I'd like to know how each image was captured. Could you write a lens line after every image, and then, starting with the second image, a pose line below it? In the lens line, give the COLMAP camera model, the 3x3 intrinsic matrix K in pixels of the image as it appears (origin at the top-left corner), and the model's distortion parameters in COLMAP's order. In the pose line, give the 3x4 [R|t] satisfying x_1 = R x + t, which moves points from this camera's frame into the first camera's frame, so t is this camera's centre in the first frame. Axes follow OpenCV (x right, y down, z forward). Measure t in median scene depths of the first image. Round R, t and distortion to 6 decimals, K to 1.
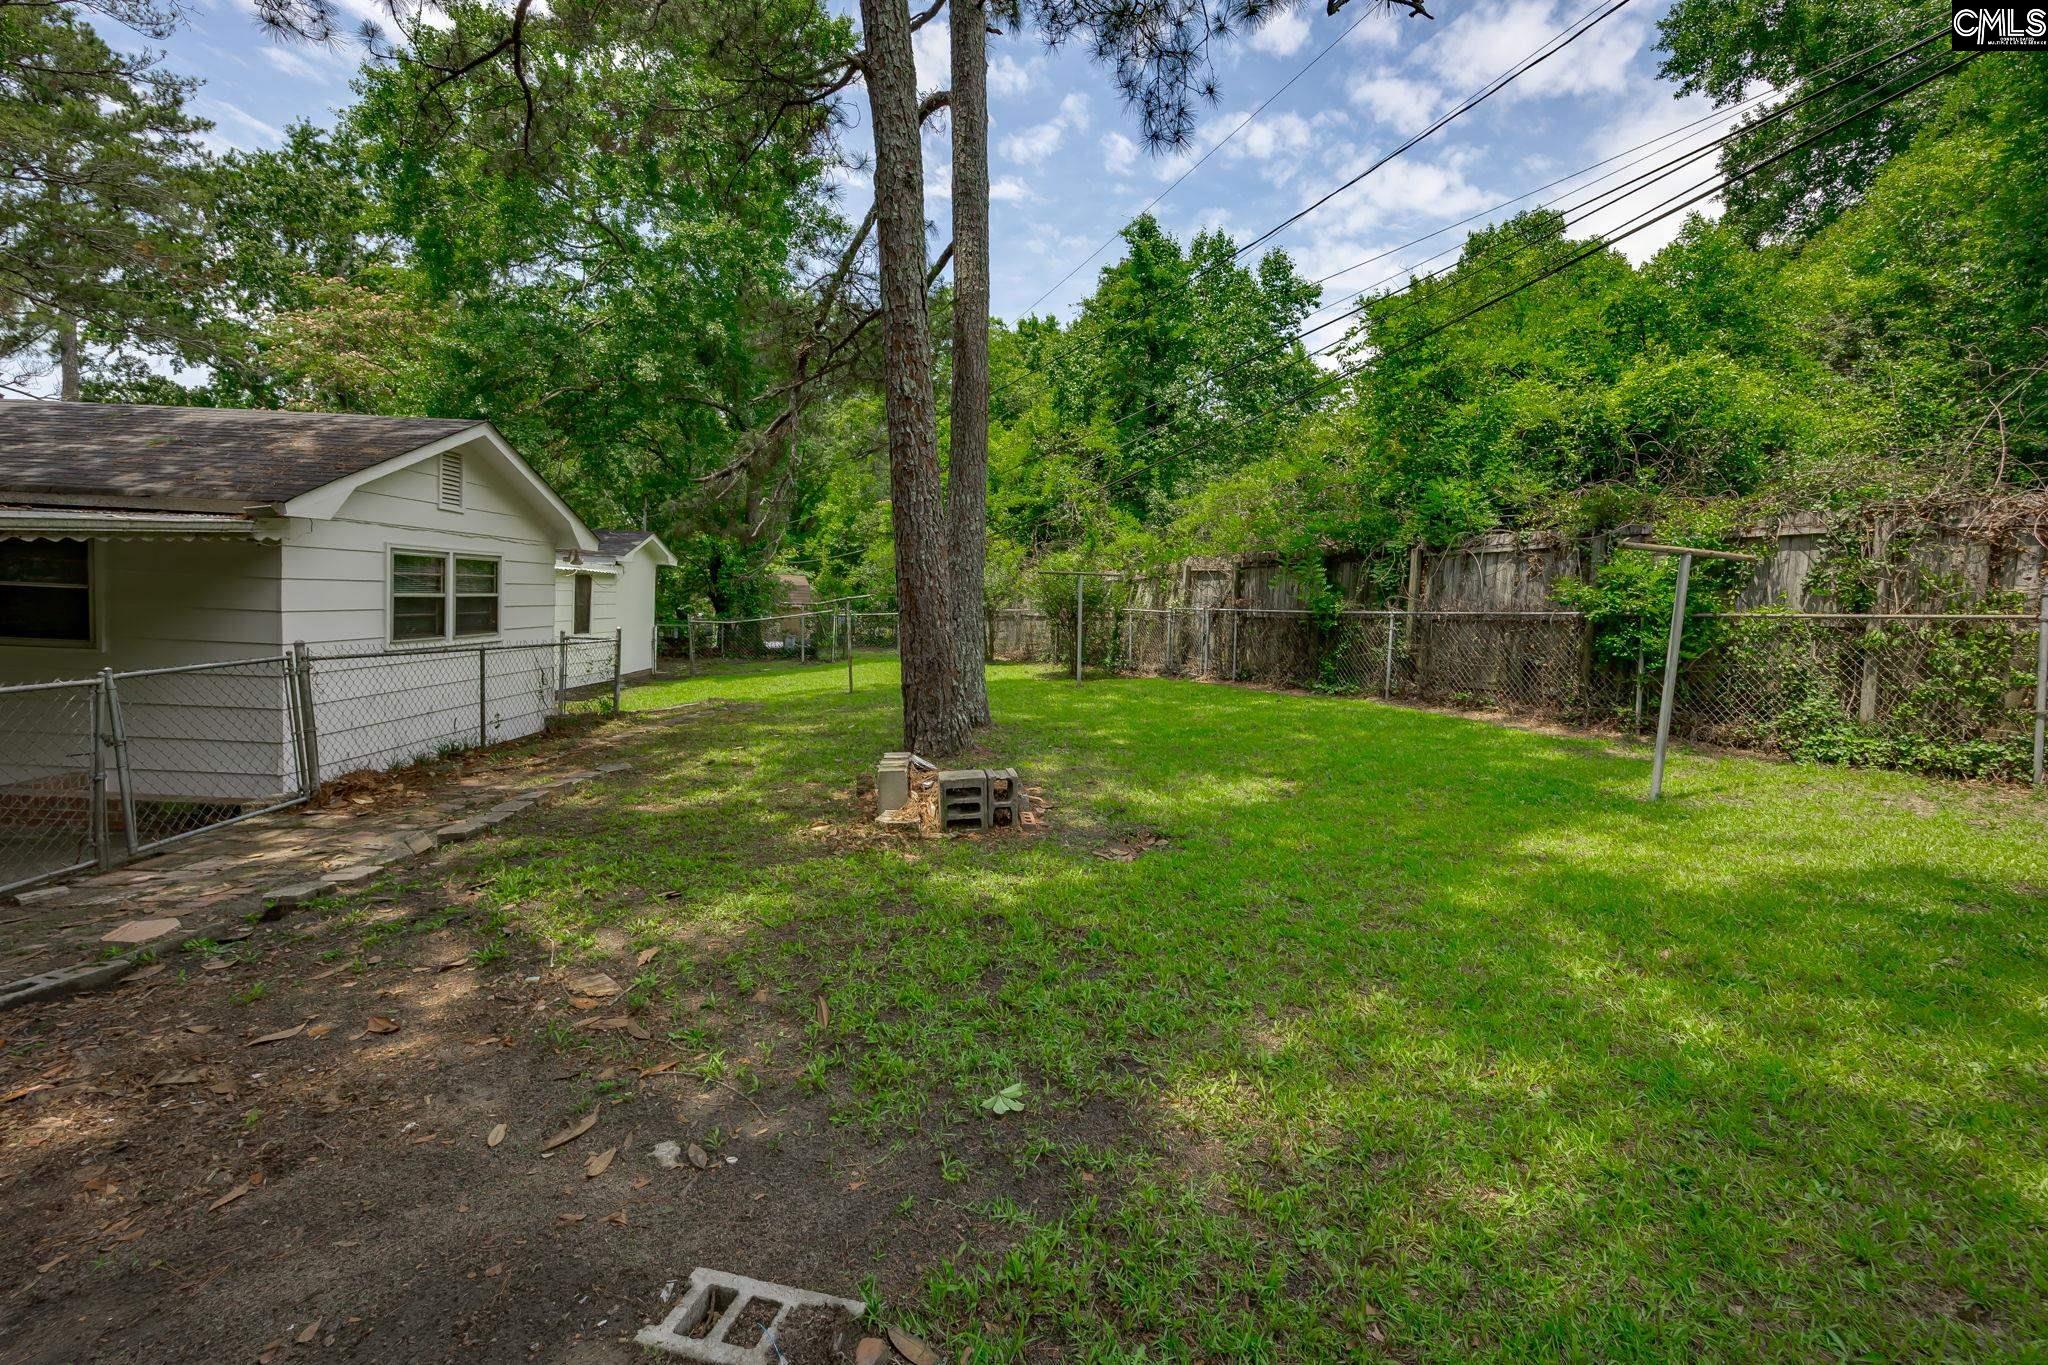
lens RADIAL K [[984.0, 0, 1022.8], [0, 984.0, 636.0], [0, 0, 1]] dist [-0.001158, -0.000178]
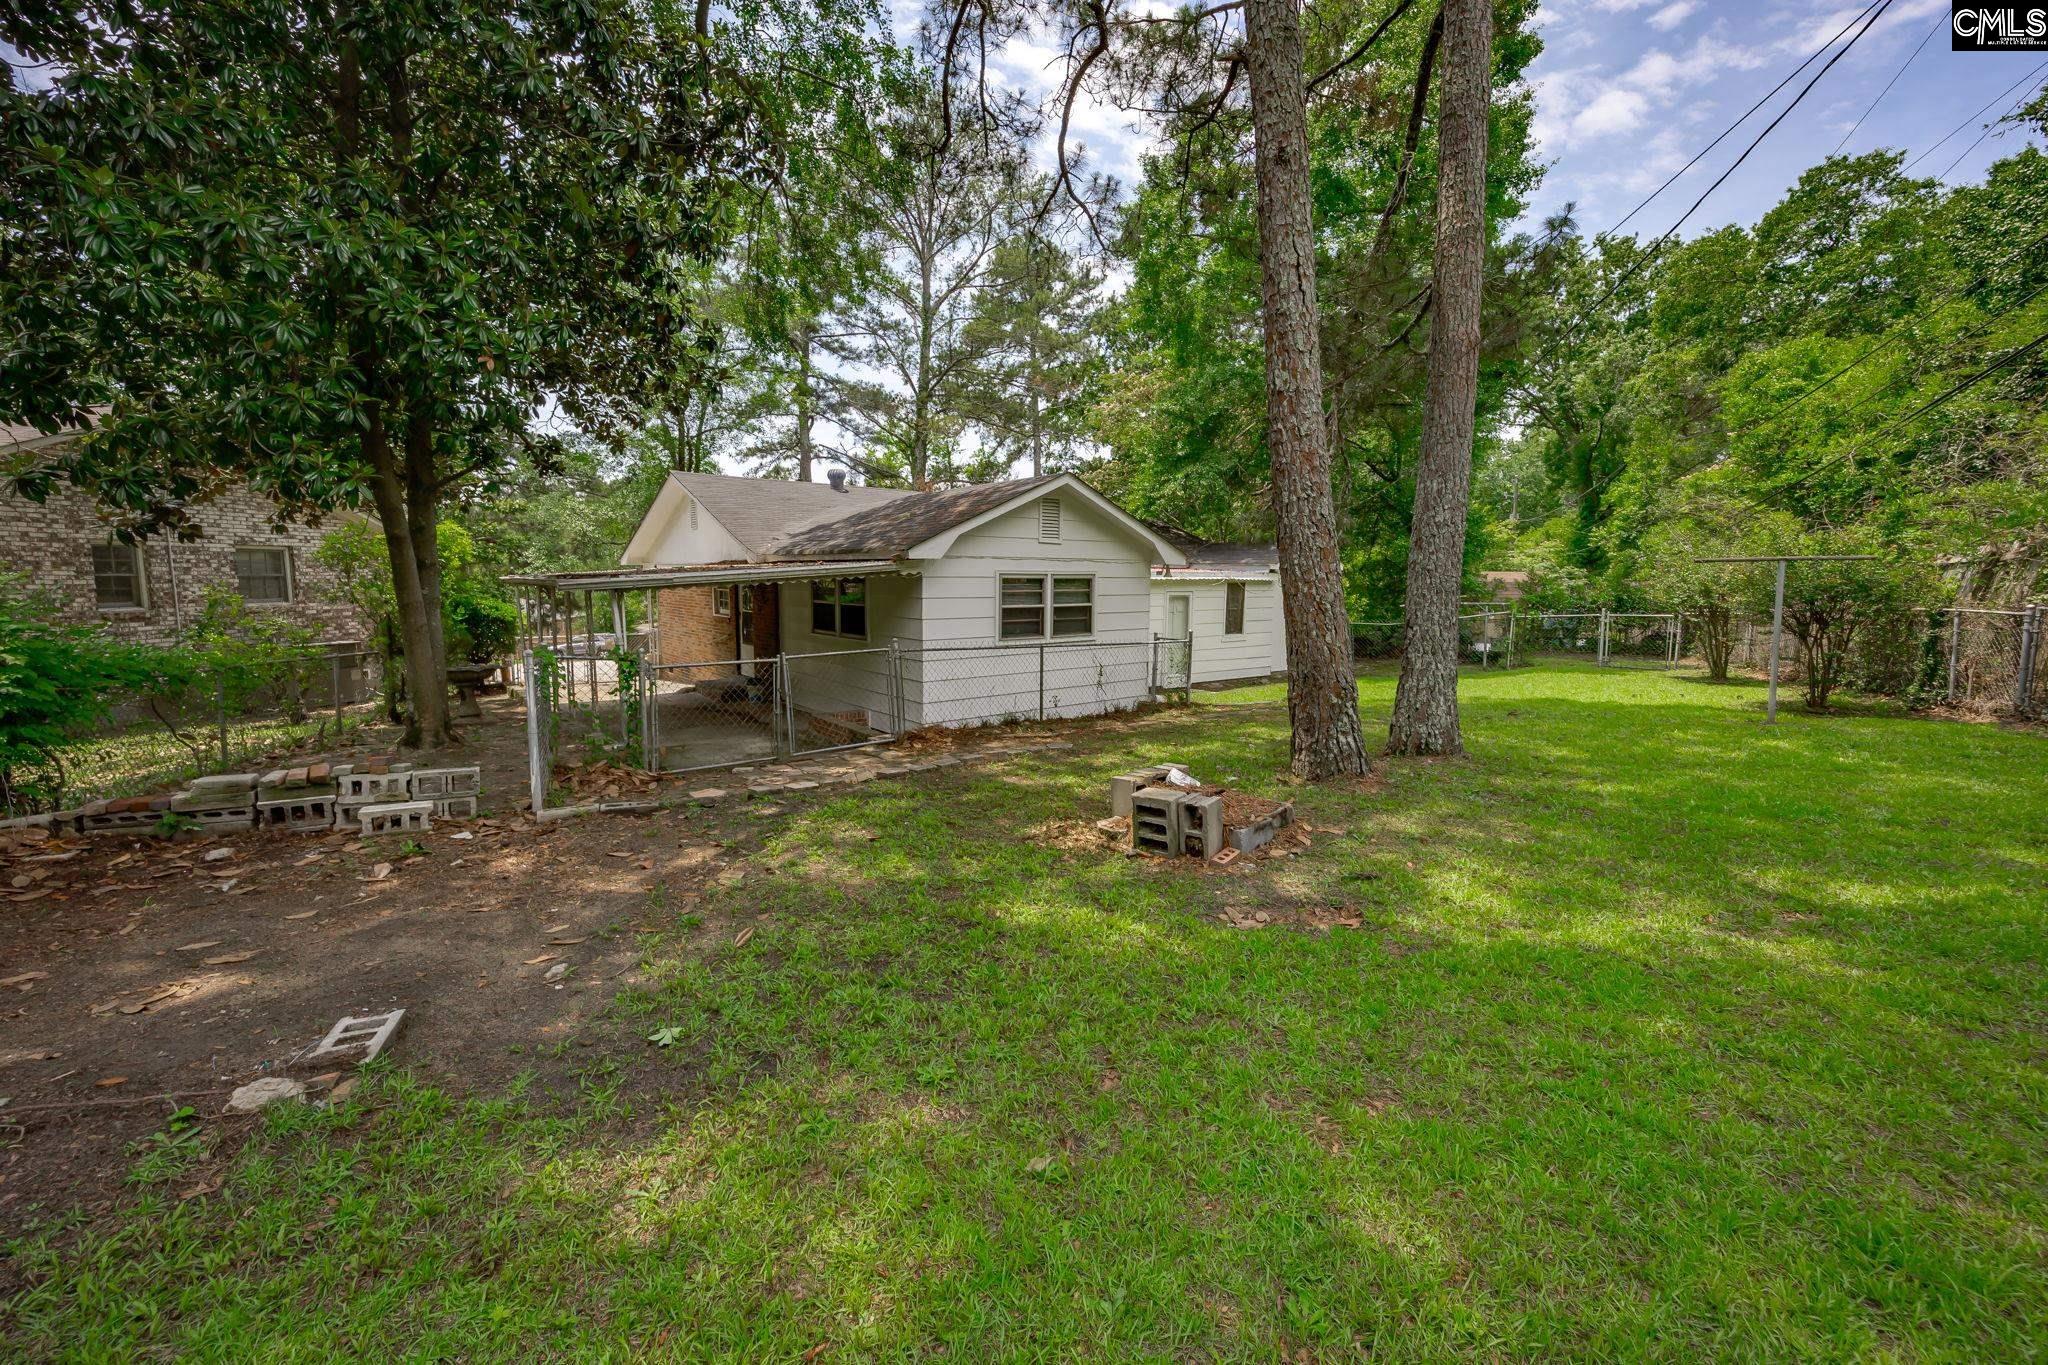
lens RADIAL K [[860.1, 0, 910.6], [0, 860.1, 654.2], [0, 0, 1]] dist [-0.001594, -0.000062]
pose [[0.525487, 0.036309, -0.850027, 0.323354], [-0.012499, 0.999311, 0.034958, -0.013701], [0.850710, -0.007745, 0.525578, 0.217547]]
